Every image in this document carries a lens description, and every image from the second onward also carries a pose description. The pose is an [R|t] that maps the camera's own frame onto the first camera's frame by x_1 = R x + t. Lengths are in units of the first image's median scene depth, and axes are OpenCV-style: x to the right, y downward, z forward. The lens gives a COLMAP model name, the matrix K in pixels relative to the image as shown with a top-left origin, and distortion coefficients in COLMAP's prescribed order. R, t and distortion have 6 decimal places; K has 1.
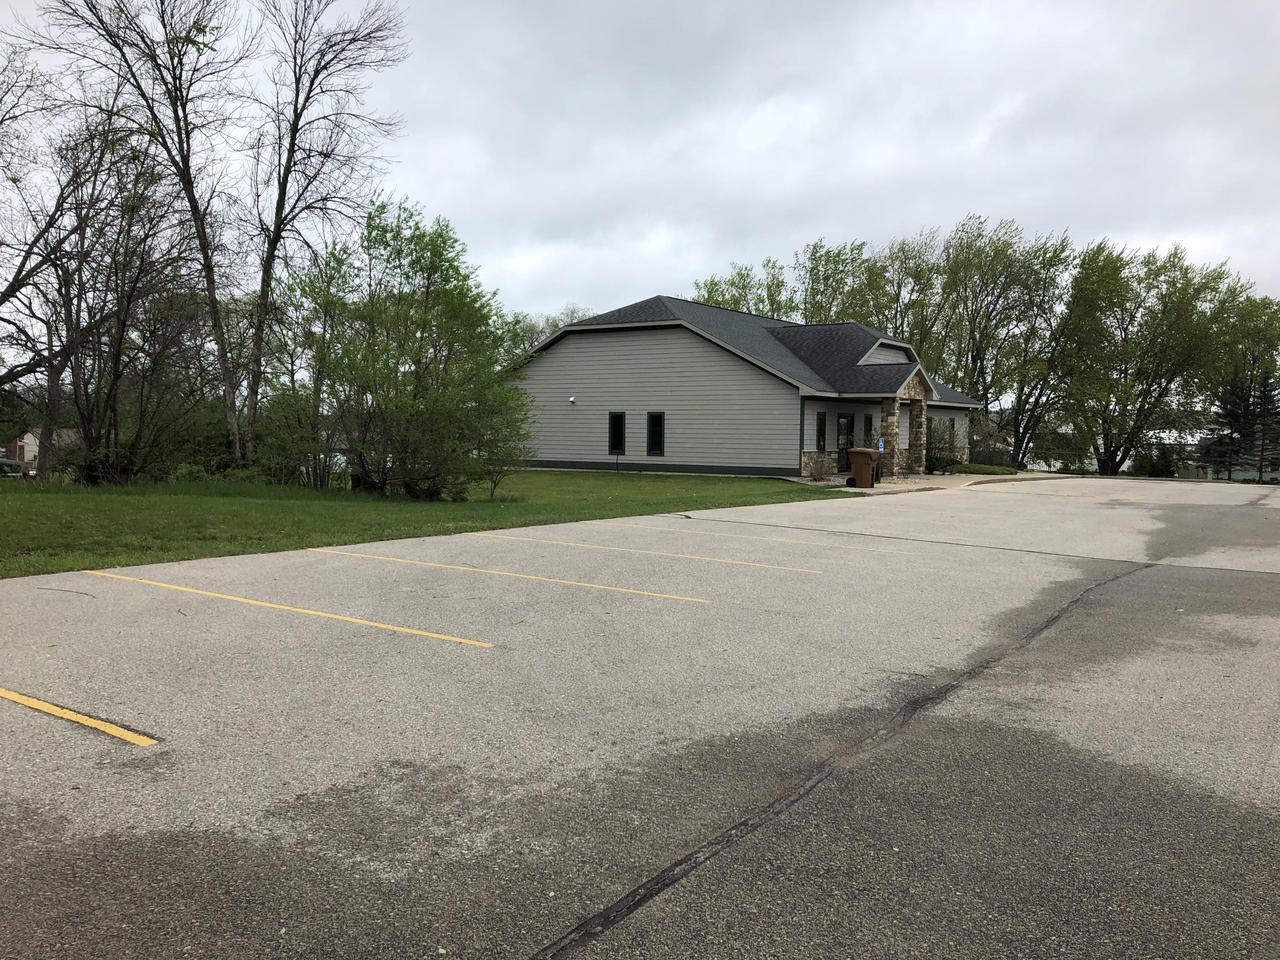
lens RADIAL K [[1053.0, 0, 640.8], [0, 1053.0, 488.7], [0, 0, 1]] dist [0.034435, -0.032252]
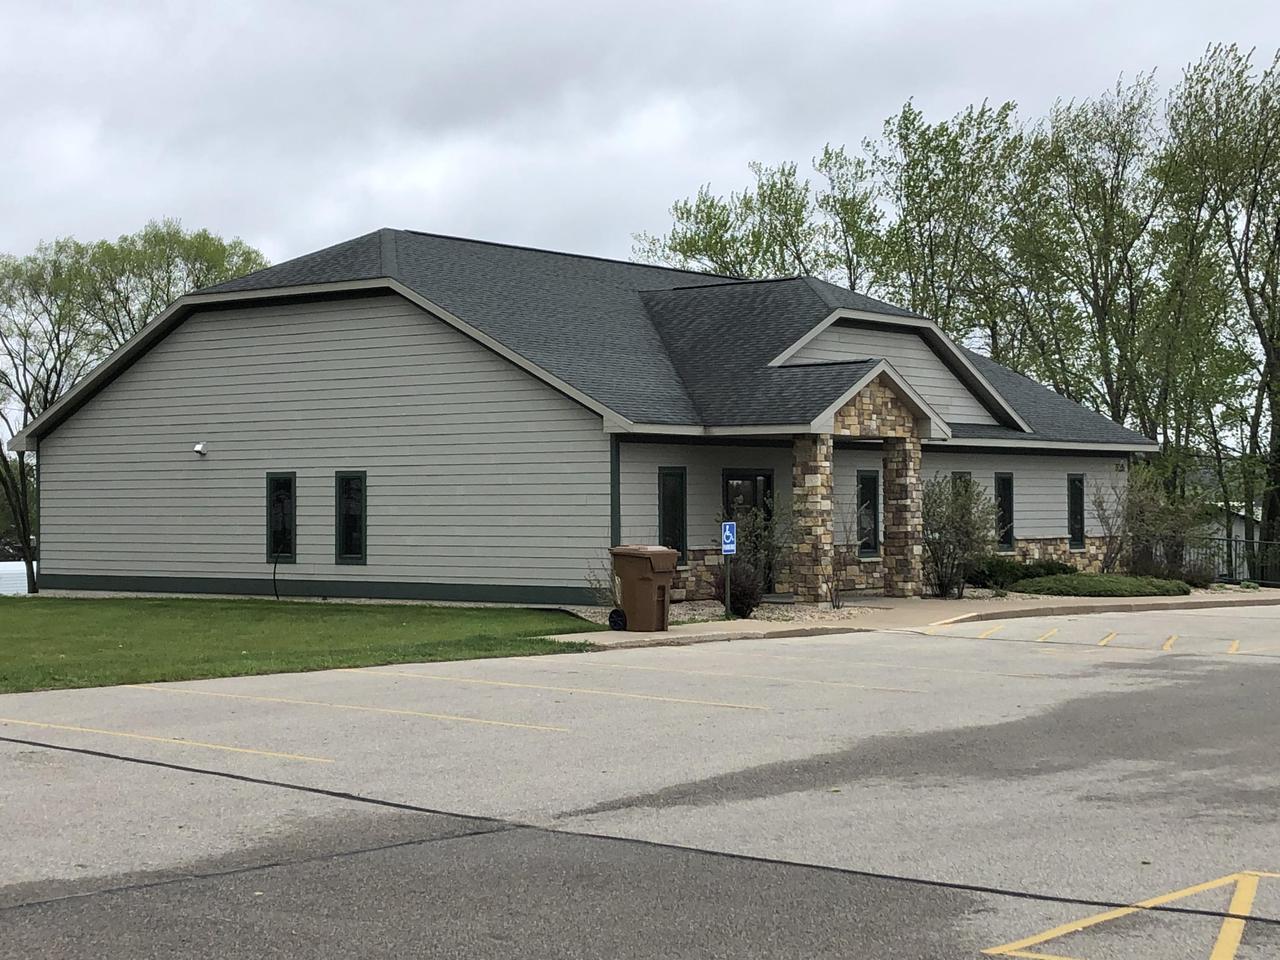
lens RADIAL K [[2141.1, 0, 628.5], [0, 2141.1, 478.2], [0, 0, 1]] dist [0.141230, 0.000000]
pose [[0.997565, -0.014771, -0.068162, 0.205531], [0.010106, 0.997614, -0.068292, -0.002523], [0.069008, 0.067436, 0.995334, 0.044892]]
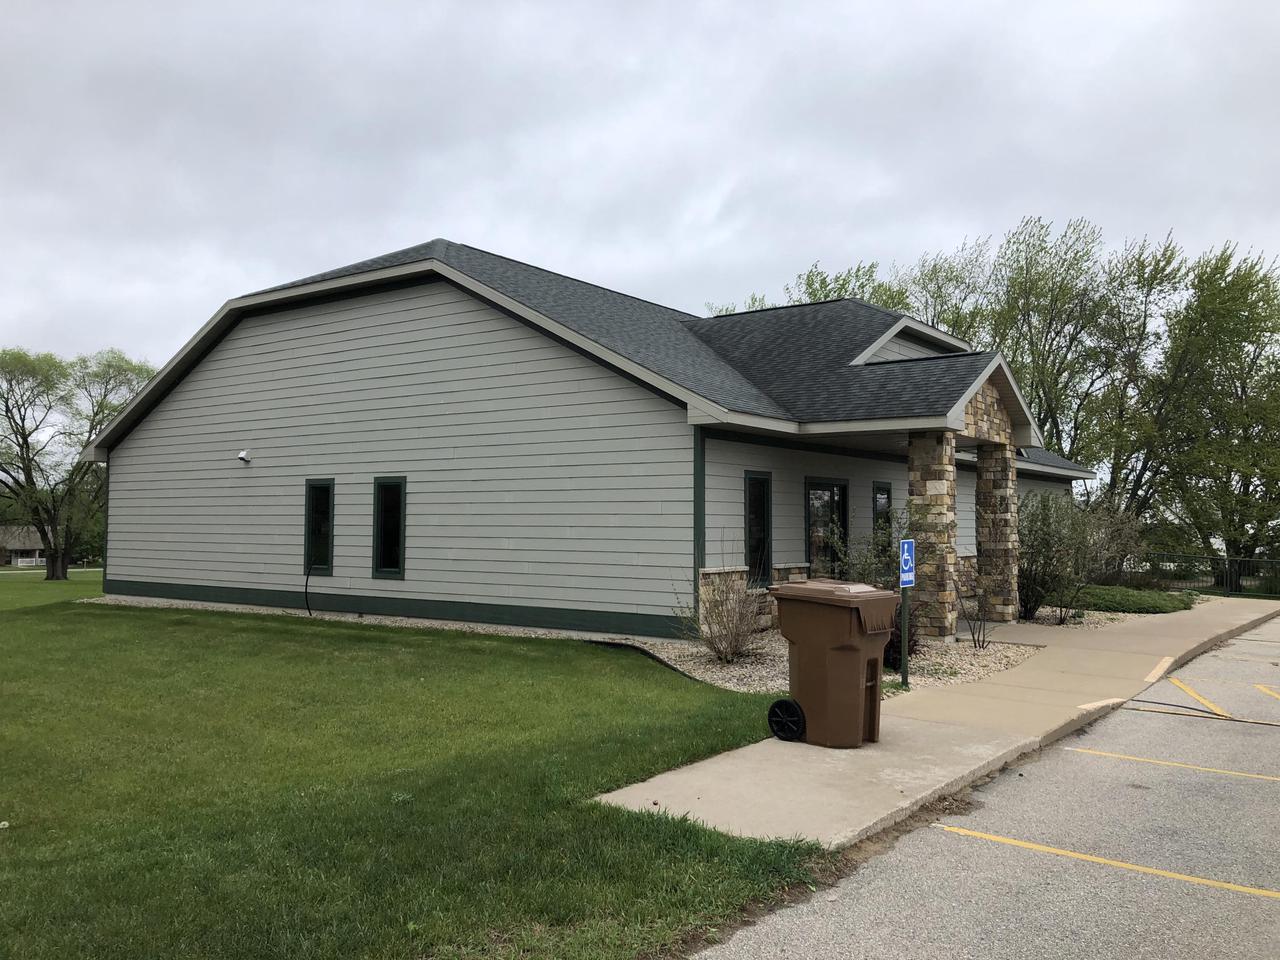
lens RADIAL K [[1053.0, 0, 647.8], [0, 1053.0, 475.9], [0, 0, 1]] dist [0.034435, -0.032252]
pose [[0.999700, -0.005490, -0.023861, 0.131577], [0.003057, 0.994896, -0.100862, -0.029174], [0.024293, 0.100759, 0.994614, 0.568849]]
